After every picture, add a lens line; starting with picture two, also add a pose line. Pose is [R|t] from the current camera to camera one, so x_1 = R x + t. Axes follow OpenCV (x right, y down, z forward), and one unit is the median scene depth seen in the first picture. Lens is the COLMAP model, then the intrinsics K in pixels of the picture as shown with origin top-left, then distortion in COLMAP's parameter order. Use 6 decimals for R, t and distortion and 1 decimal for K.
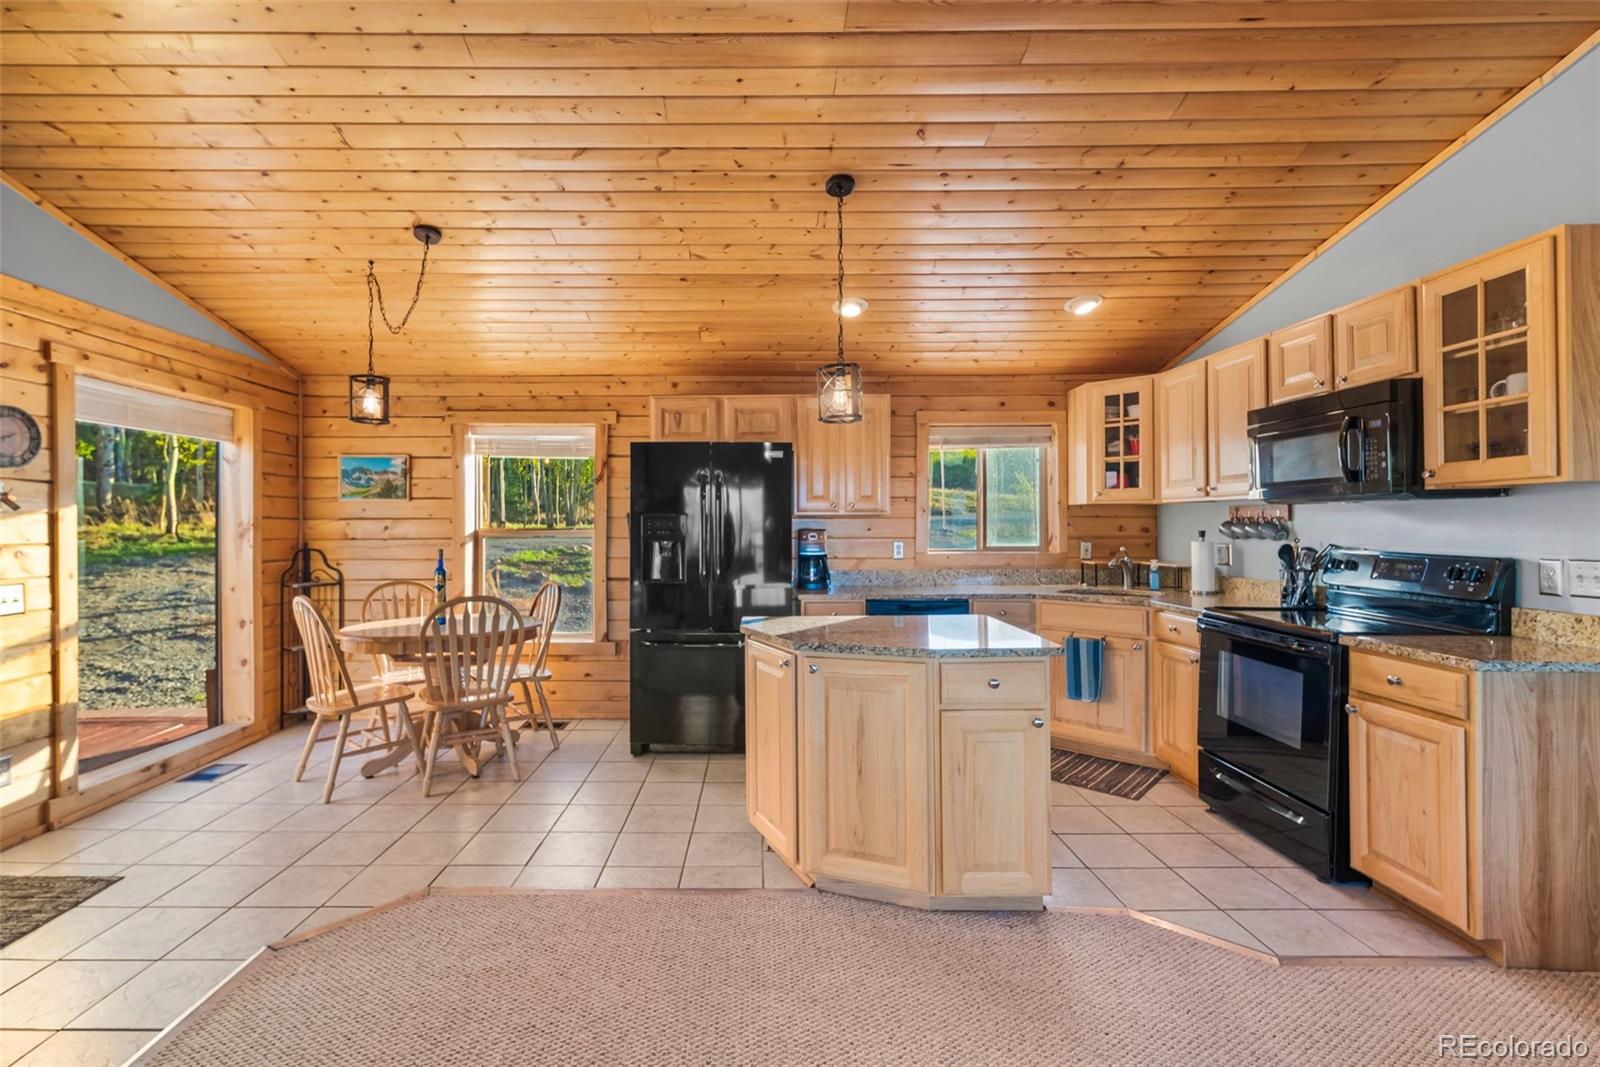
lens RADIAL K [[725.2, 0, 747.1], [0, 725.2, 524.6], [0, 0, 1]] dist [0.004358, 0.000746]
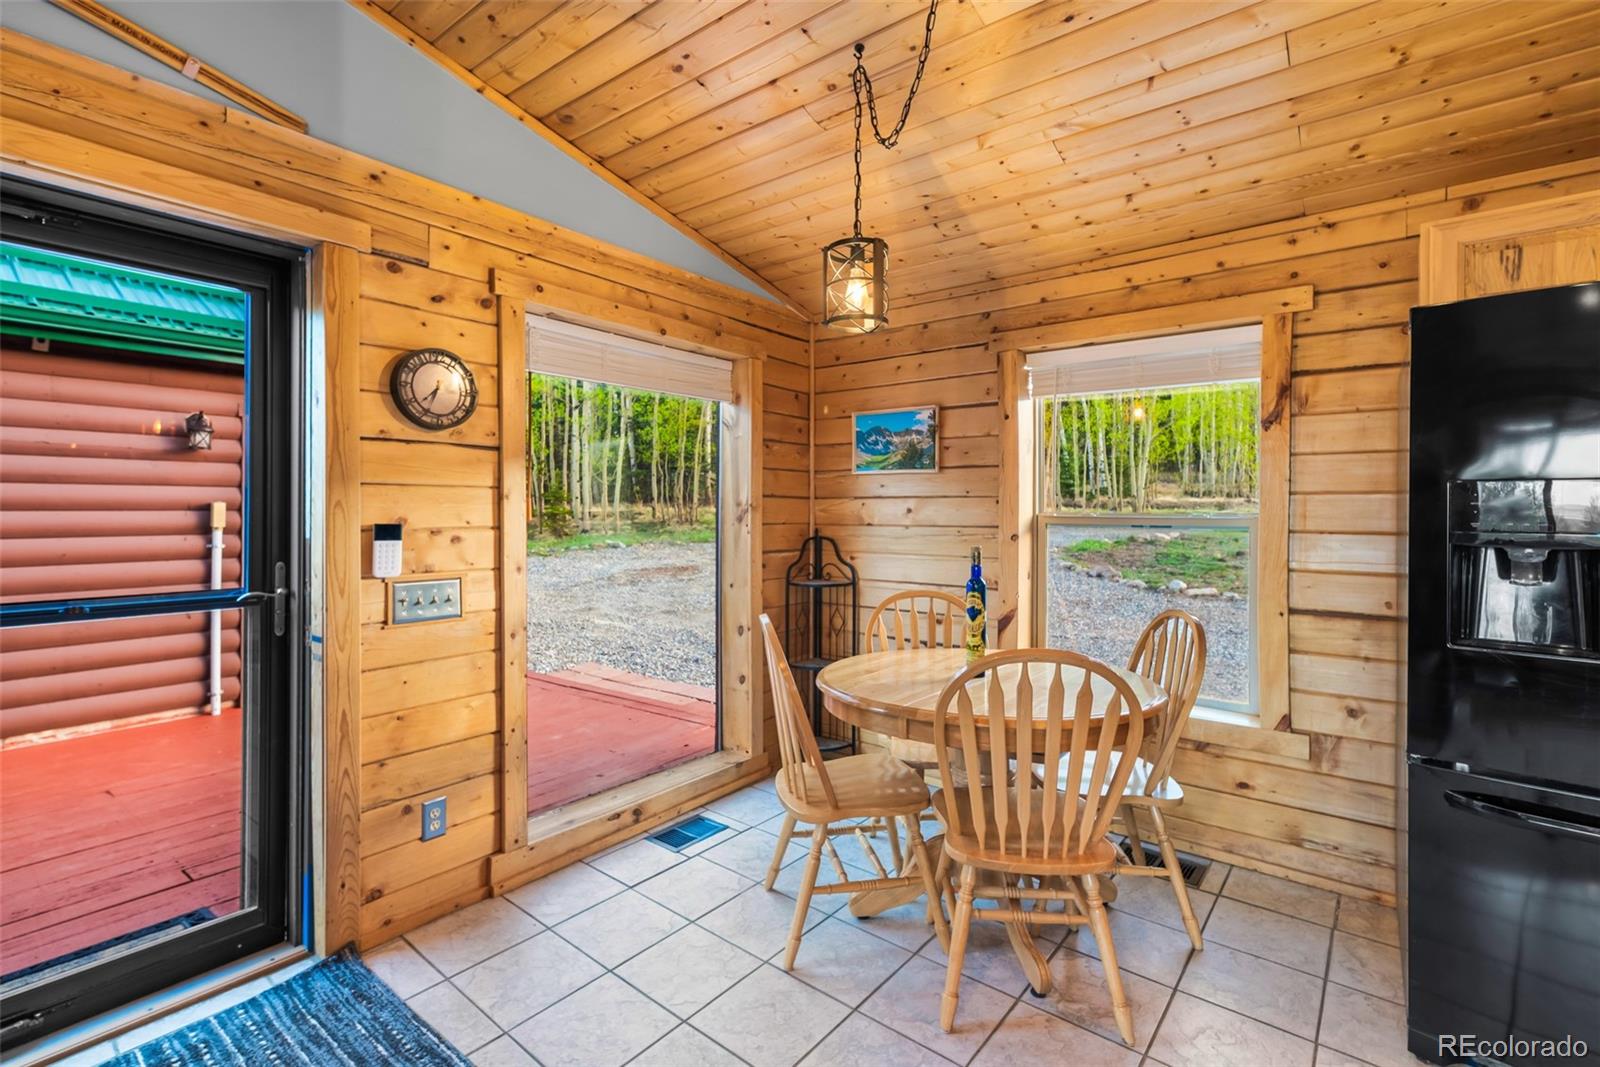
lens RADIAL K [[689.9, 0, 765.1], [0, 689.9, 505.5], [0, 0, 1]] dist [0.008595, 0.000174]
pose [[0.750418, 0.004978, -0.660944, -0.186142], [-0.006676, 0.999978, -0.000049, 0.000358], [0.660929, 0.004449, 0.750435, 0.474789]]
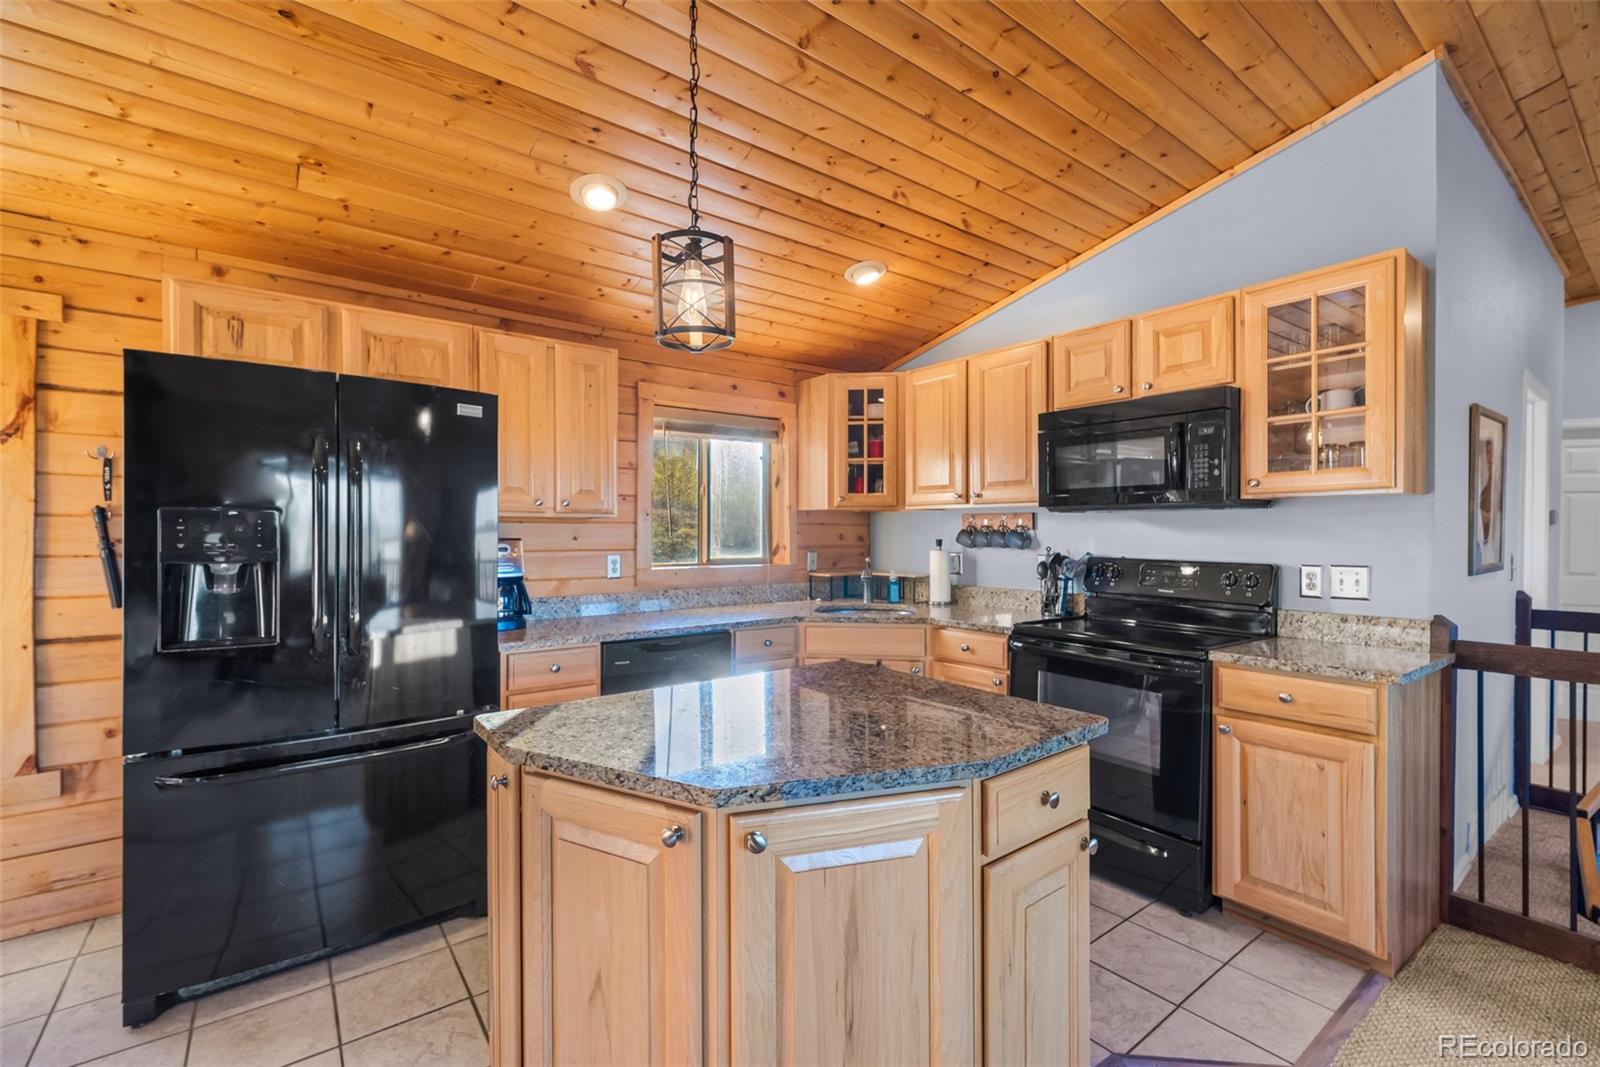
lens RADIAL K [[702.4, 0, 802.7], [0, 702.4, 537.8], [0, 0, 1]] dist [0.005663, 0.000391]
pose [[0.786923, -0.000636, 0.617051, -0.096043], [-0.003336, 0.999980, 0.005284, 0.001806], [-0.617042, -0.006217, 0.786906, 0.373439]]
